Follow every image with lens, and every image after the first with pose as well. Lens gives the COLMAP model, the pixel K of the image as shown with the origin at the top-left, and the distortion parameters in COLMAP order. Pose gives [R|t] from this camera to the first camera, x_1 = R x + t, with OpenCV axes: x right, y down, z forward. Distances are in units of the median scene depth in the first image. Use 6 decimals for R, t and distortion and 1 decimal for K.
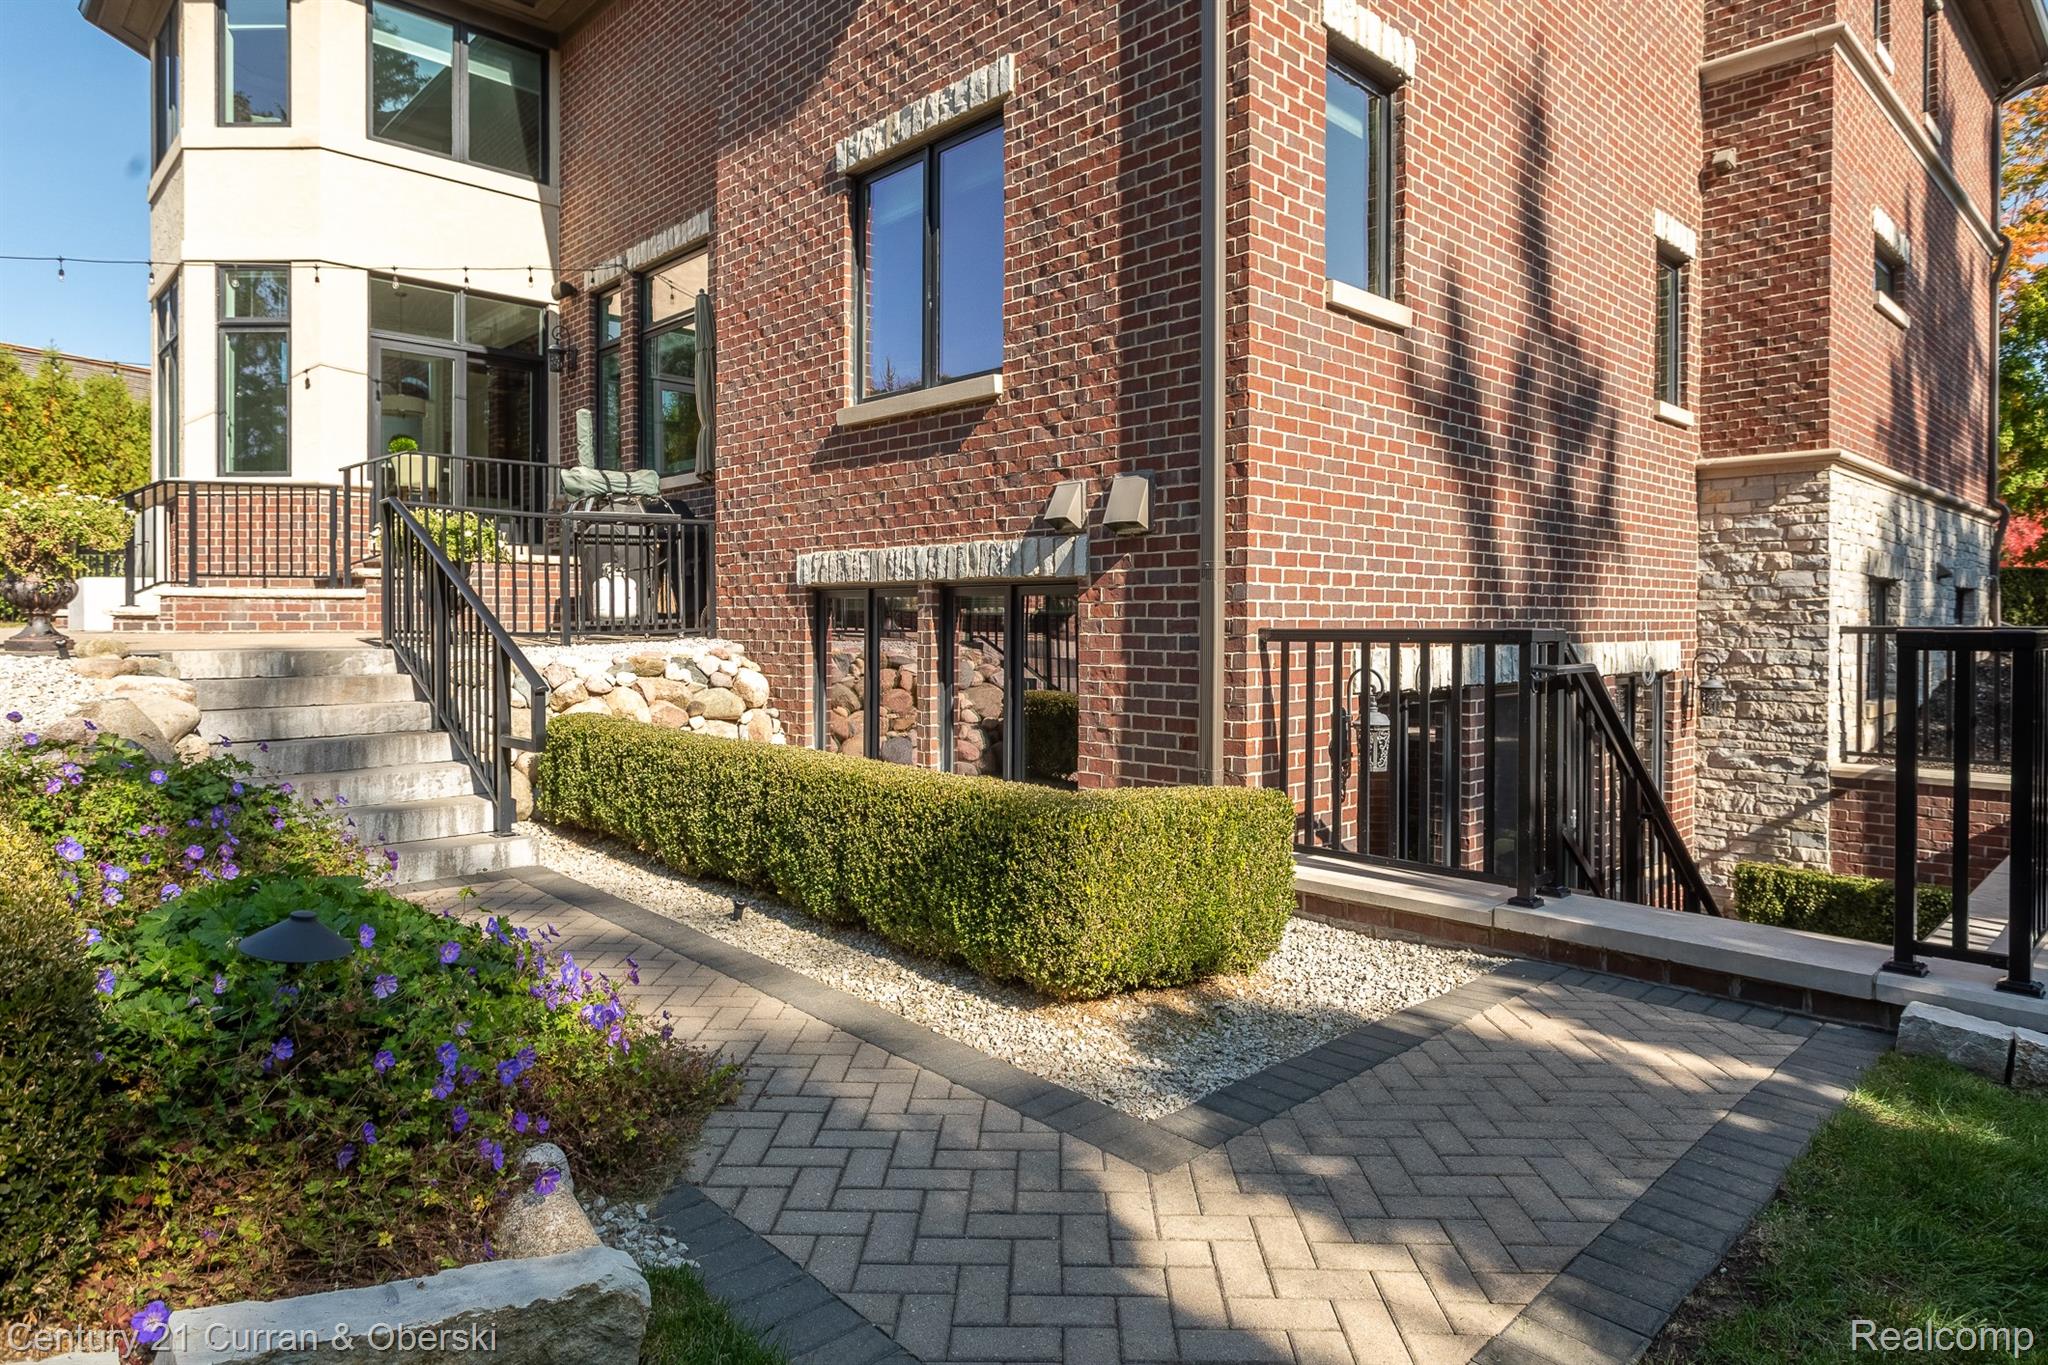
lens RADIAL K [[1182.5, 0, 1064.0], [0, 1182.5, 628.4], [0, 0, 1]] dist [-0.001414, 0.002677]
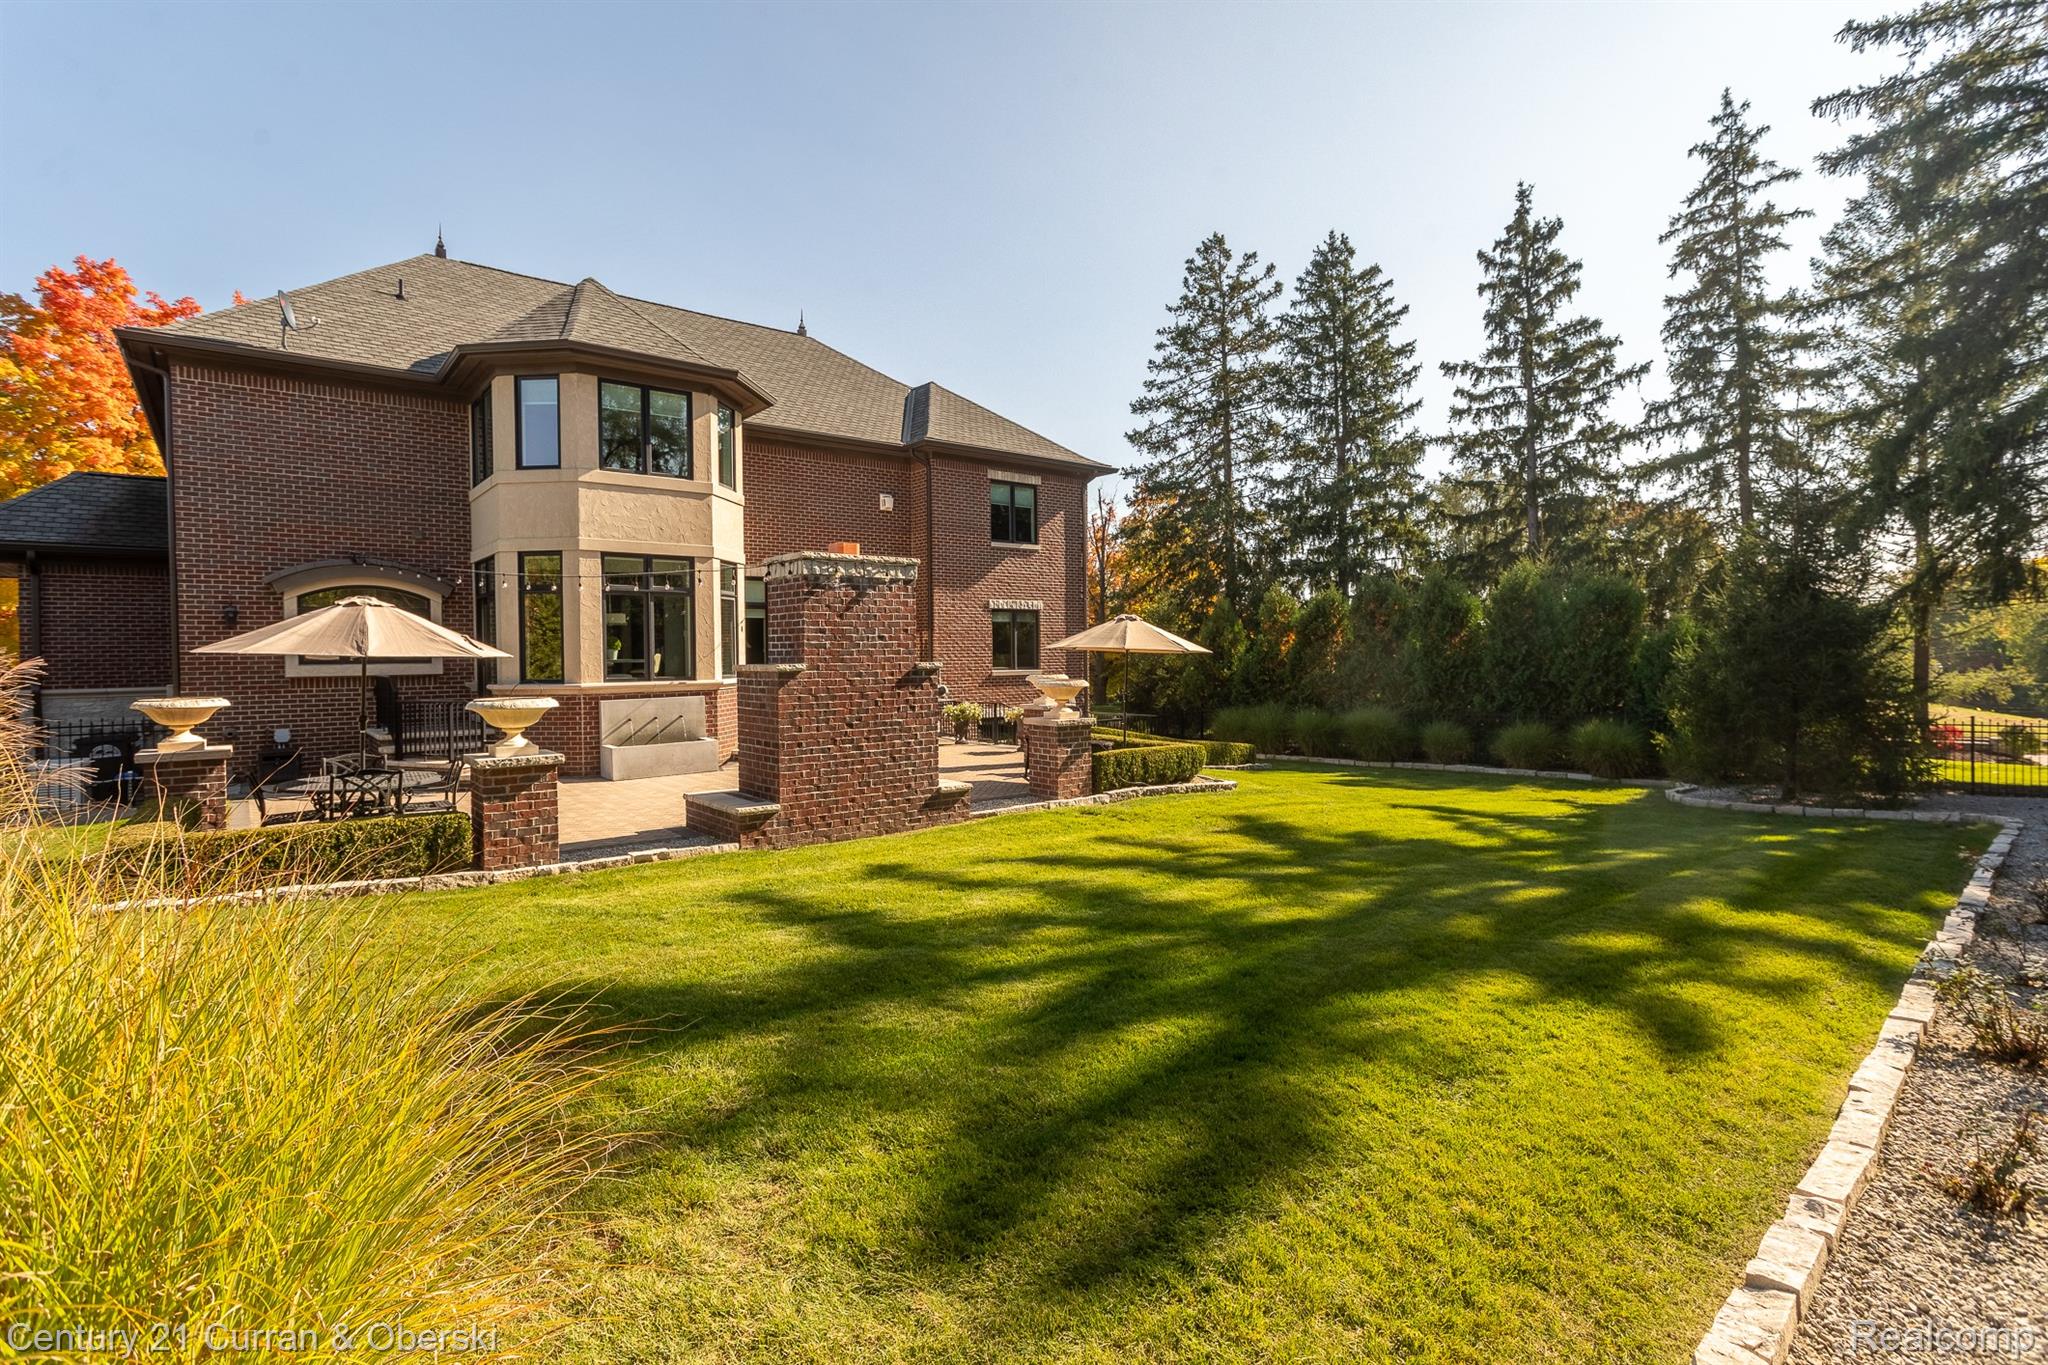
lens RADIAL K [[979.7, 0, 1019.7], [0, 979.7, 676.2], [0, 0, 1]] dist [0.010717, -0.005847]
pose [[0.083271, -0.027211, 0.996155, -2.740023], [0.020266, 0.999467, 0.025607, -0.205642], [-0.996321, 0.018056, 0.083778, 0.543102]]
